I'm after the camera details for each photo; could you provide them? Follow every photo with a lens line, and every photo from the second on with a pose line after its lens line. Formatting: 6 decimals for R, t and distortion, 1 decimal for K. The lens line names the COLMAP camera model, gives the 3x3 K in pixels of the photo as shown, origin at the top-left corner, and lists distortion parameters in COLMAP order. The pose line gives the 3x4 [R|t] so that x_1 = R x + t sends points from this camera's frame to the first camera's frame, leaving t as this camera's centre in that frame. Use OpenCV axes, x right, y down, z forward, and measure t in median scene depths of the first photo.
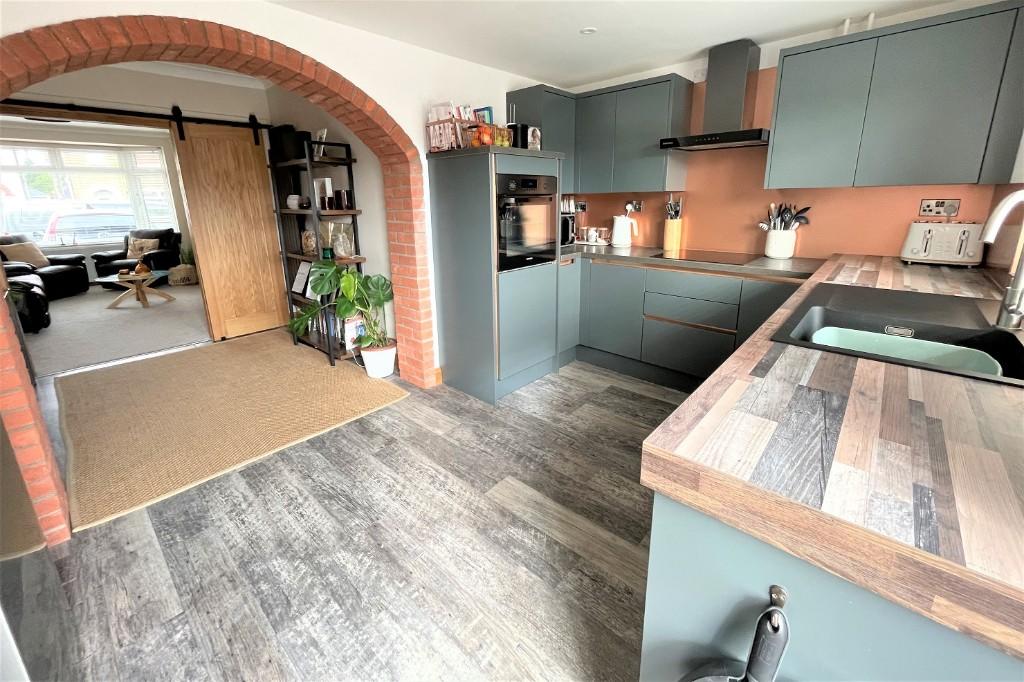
lens RADIAL K [[418.5, 0, 515.6], [0, 418.5, 299.2], [0, 0, 1]] dist [-0.007699, 0.000732]
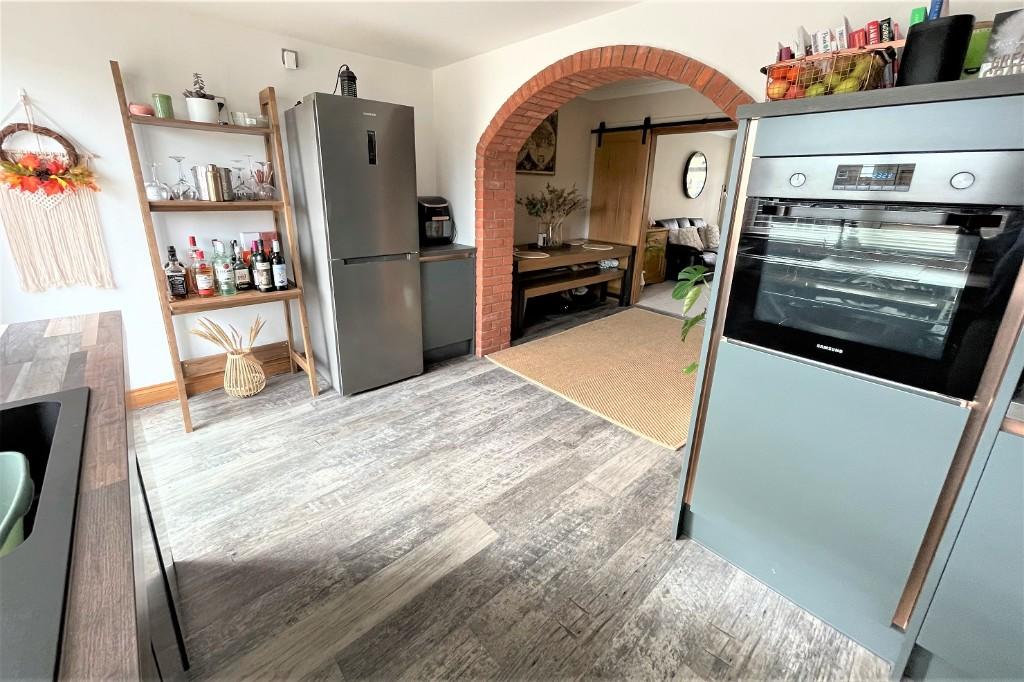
lens RADIAL K [[418.5, 0, 504.5], [0, 418.5, 303.8], [0, 0, 1]] dist [-0.007699, 0.000732]
pose [[-0.116961, 0.278534, -0.953278, 0.504188], [-0.261674, 0.917305, 0.300129, -0.194385], [0.958043, 0.284552, -0.034404, 0.717791]]
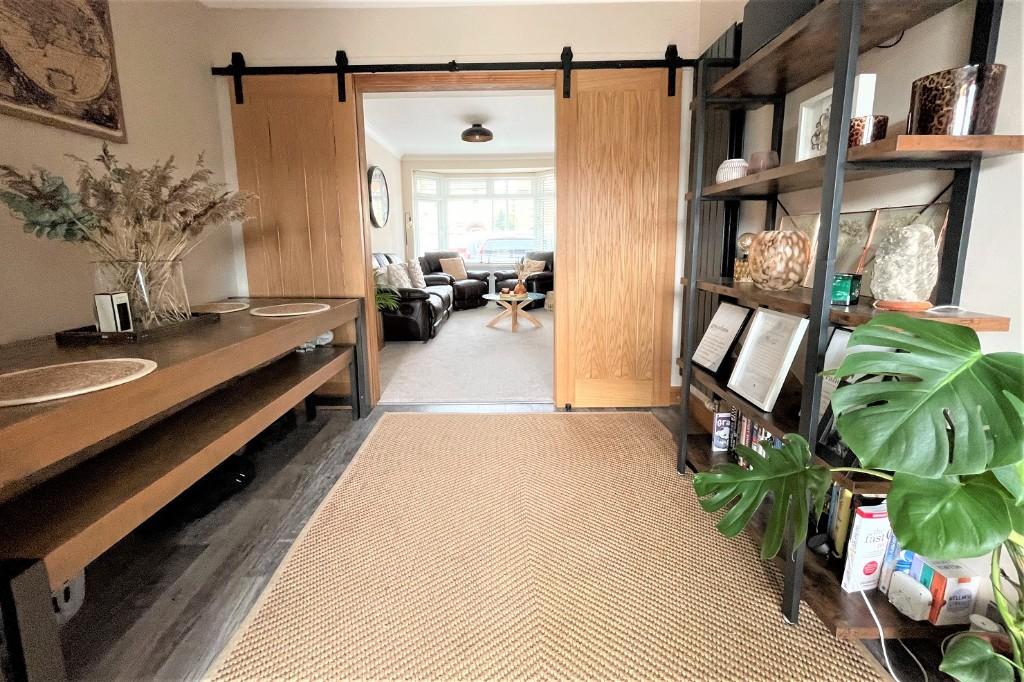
lens RADIAL K [[418.5, 0, 509.1], [0, 418.5, 301.4], [0, 0, 1]] dist [-0.007699, 0.000732]
pose [[0.667814, 0.109921, -0.736167, -0.472790], [-0.176510, 0.984211, -0.013164, -0.061987], [0.723097, 0.138732, 0.676672, 0.735488]]
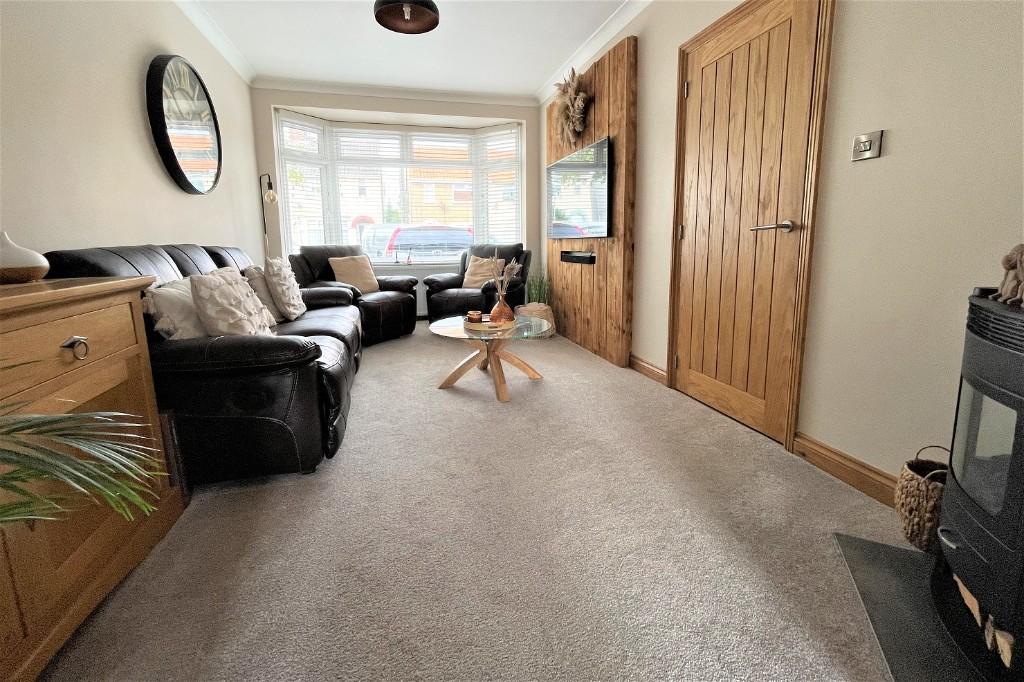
lens RADIAL K [[418.5, 0, 507.3], [0, 418.5, 292.2], [0, 0, 1]] dist [-0.007699, 0.000732]
pose [[0.837685, 0.069570, -0.541704, -1.284312], [-0.127891, 0.989264, -0.070719, -0.127626], [0.530969, 0.128520, 0.837589, 1.207083]]
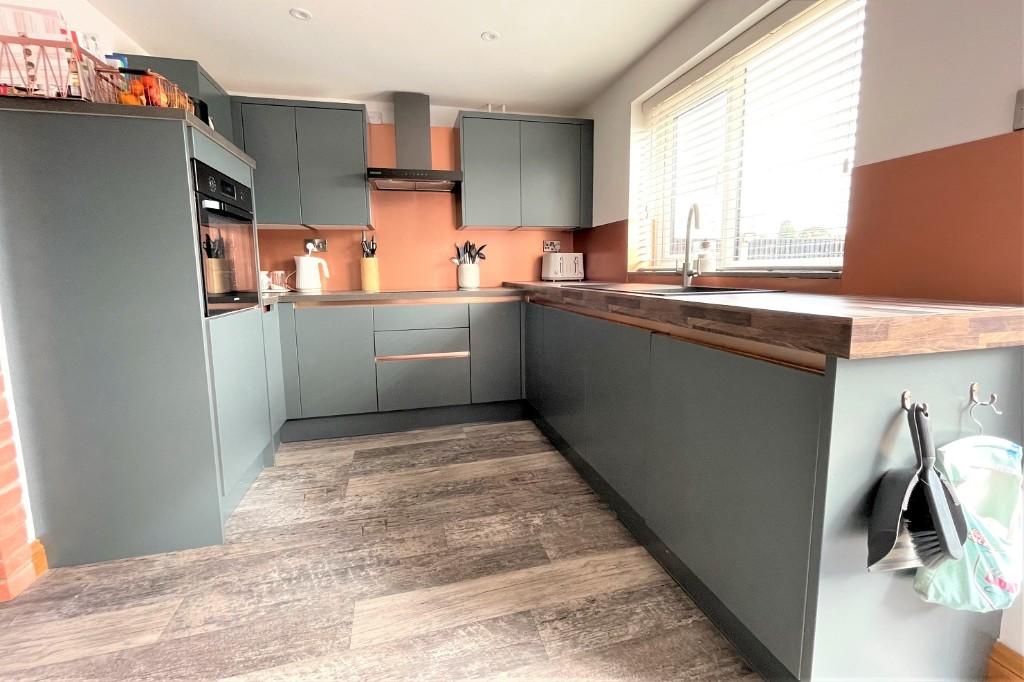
lens RADIAL K [[418.5, 0, 515.0], [0, 418.5, 320.8], [0, 0, 1]] dist [-0.007699, 0.000732]
pose [[0.550262, -0.093873, 0.829699, -0.296776], [0.203692, 0.978732, -0.024355, 0.046613], [-0.809767, 0.182404, 0.557680, 0.284159]]
